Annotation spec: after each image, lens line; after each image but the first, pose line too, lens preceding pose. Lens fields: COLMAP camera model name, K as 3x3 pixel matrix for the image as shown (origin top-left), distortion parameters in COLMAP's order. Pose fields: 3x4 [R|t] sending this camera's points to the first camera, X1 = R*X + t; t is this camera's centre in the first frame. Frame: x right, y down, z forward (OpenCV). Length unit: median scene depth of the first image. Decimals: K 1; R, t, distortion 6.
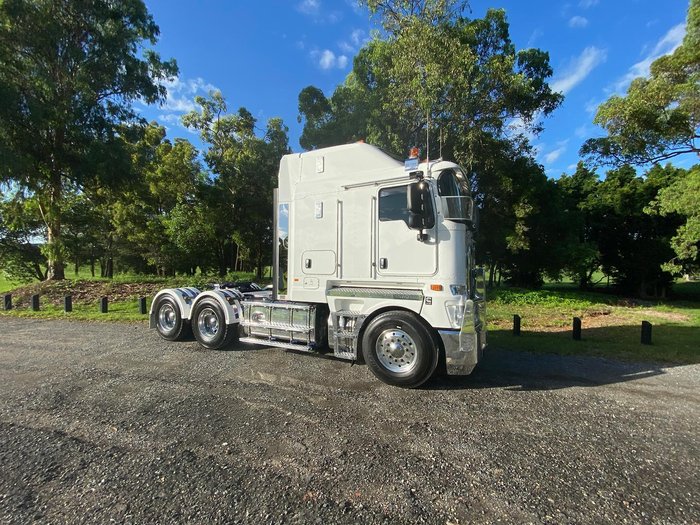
lens RADIAL K [[284.4, 0, 347.8], [0, 284.4, 262.8], [0, 0, 1]] dist [0.011790, -0.016816]
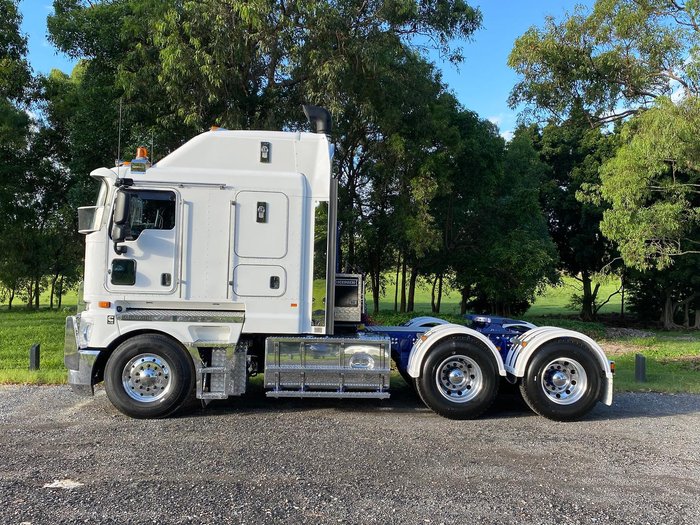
lens RADIAL K [[614.0, 0, 350.0], [0, 614.0, 262.5], [0, 0, 1]] dist [0.047009, -0.001008]
pose [[0.969244, 0.003851, 0.246071, 0.280037], [-0.000935, 0.999928, -0.011963, -0.012925], [-0.246099, 0.011365, 0.969178, -0.616544]]
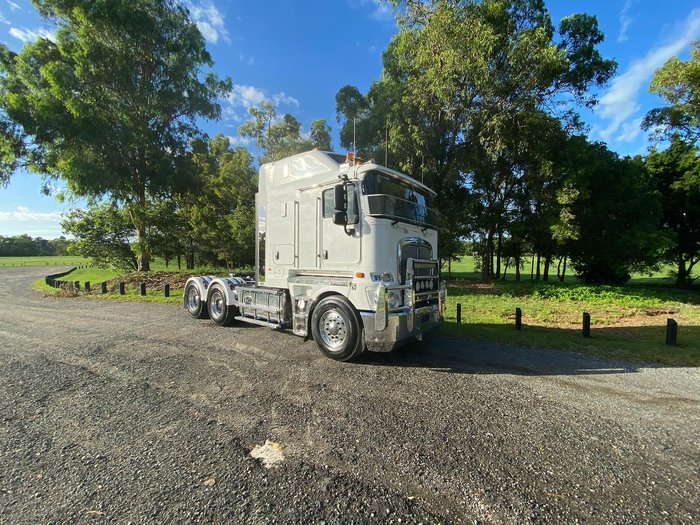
lens RADIAL K [[284.4, 0, 347.8], [0, 284.4, 262.8], [0, 0, 1]] dist [0.011790, -0.016816]
pose [[0.975739, -0.002428, -0.218925, 0.305485], [0.007152, 0.999758, 0.020790, 0.007720], [0.218821, -0.021852, 0.975520, -0.073838]]
